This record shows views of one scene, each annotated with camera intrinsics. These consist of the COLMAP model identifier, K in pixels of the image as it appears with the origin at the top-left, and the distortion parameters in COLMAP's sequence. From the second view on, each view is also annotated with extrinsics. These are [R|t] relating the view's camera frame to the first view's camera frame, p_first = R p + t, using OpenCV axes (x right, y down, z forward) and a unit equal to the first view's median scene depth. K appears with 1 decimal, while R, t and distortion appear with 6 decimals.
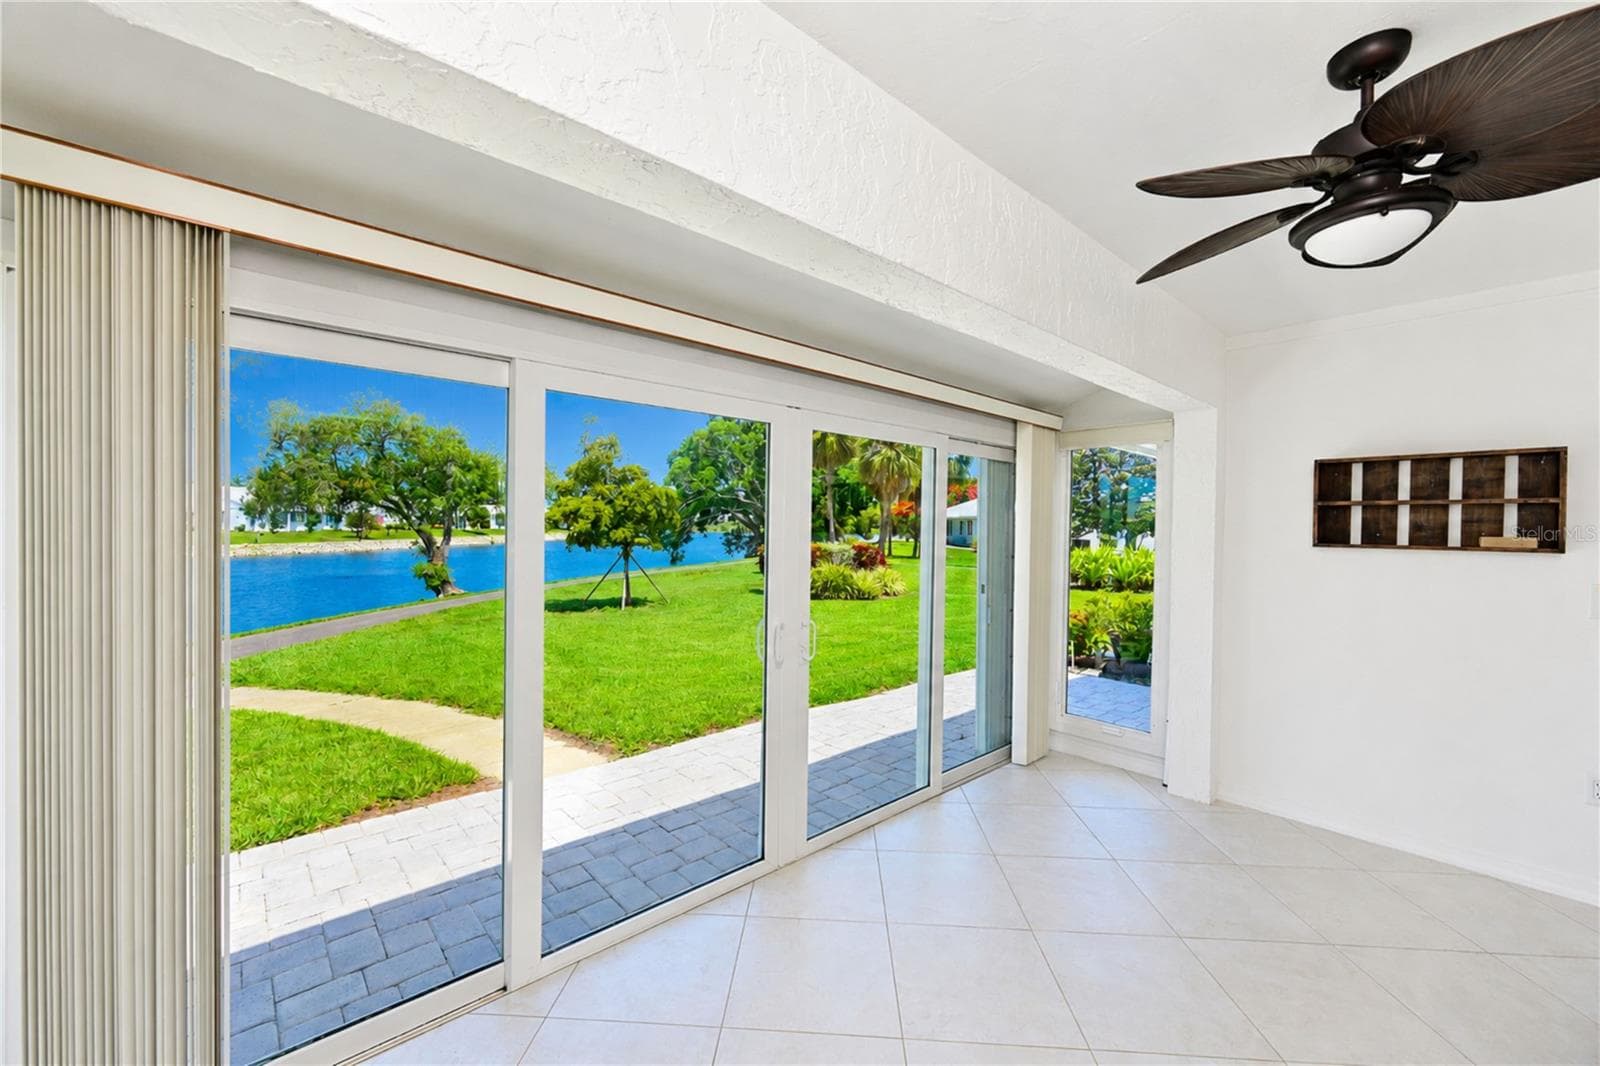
lens RADIAL K [[653.1, 0, 788.9], [0, 653.1, 533.1], [0, 0, 1]] dist [-0.010878, -0.000138]
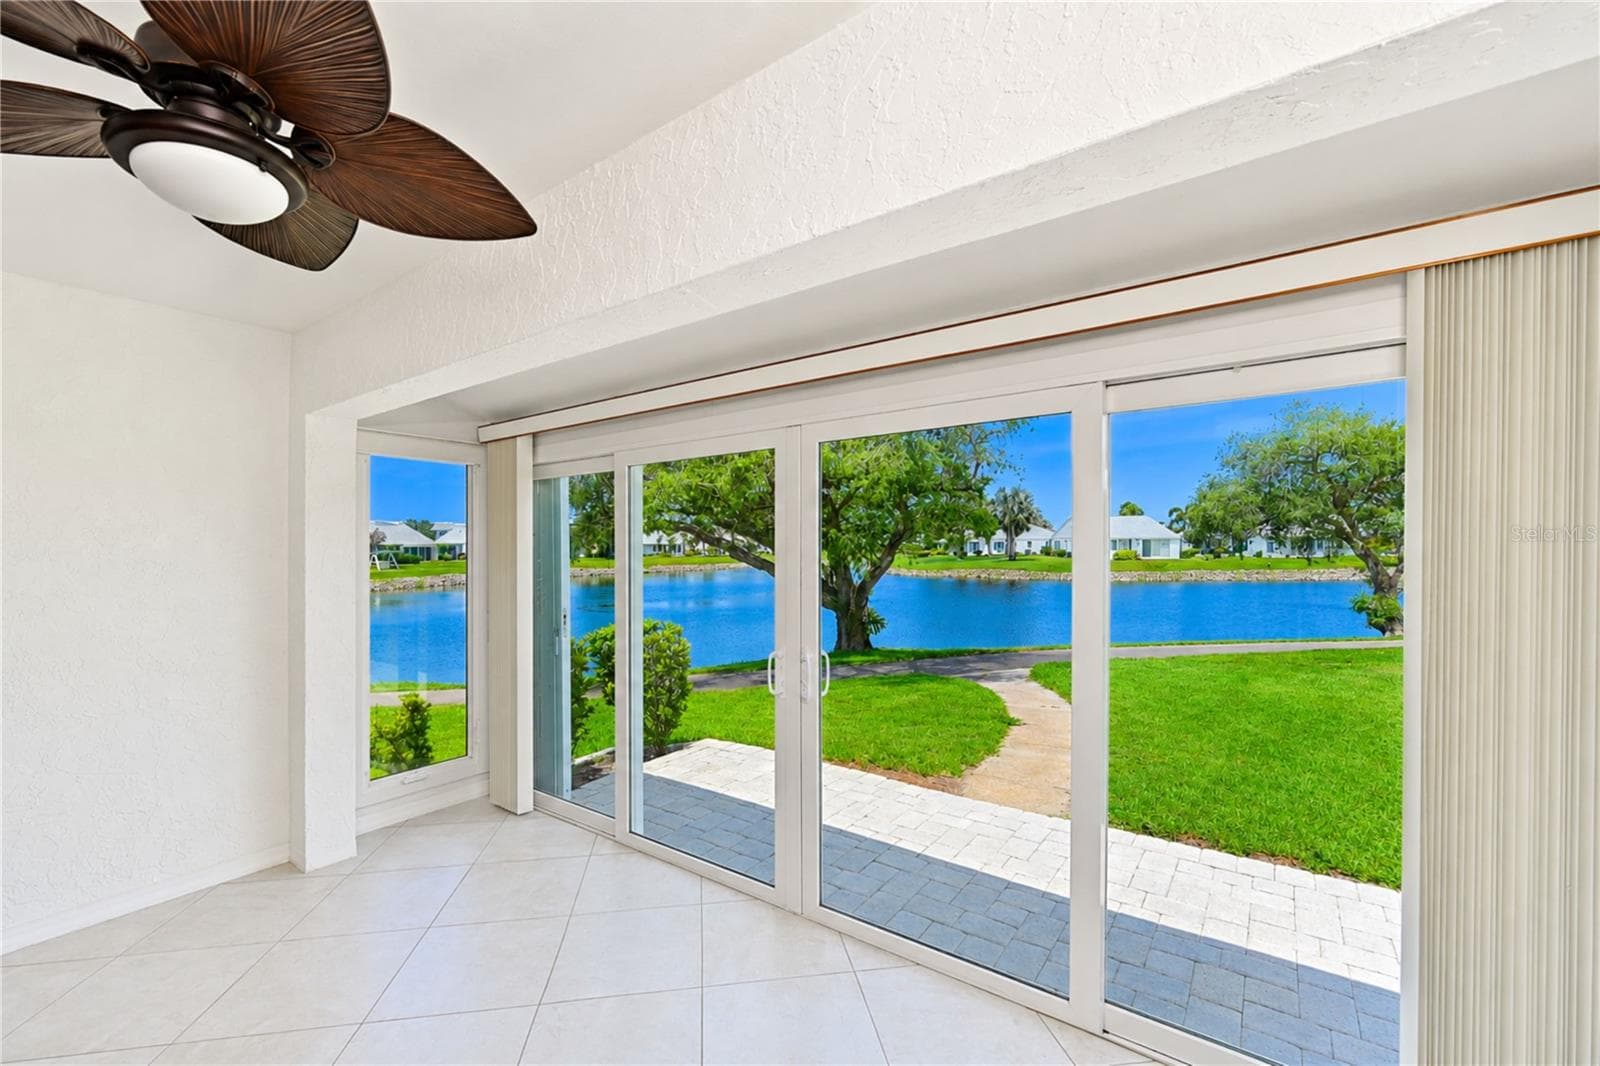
lens RADIAL K [[653.1, 0, 783.8], [0, 653.1, 550.1], [0, 0, 1]] dist [-0.010878, -0.000138]
pose [[0.168824, -0.011004, -0.985585, 0.451821], [-0.002599, 0.999929, -0.011610, -0.000228], [0.985643, 0.004521, 0.168783, 0.410327]]
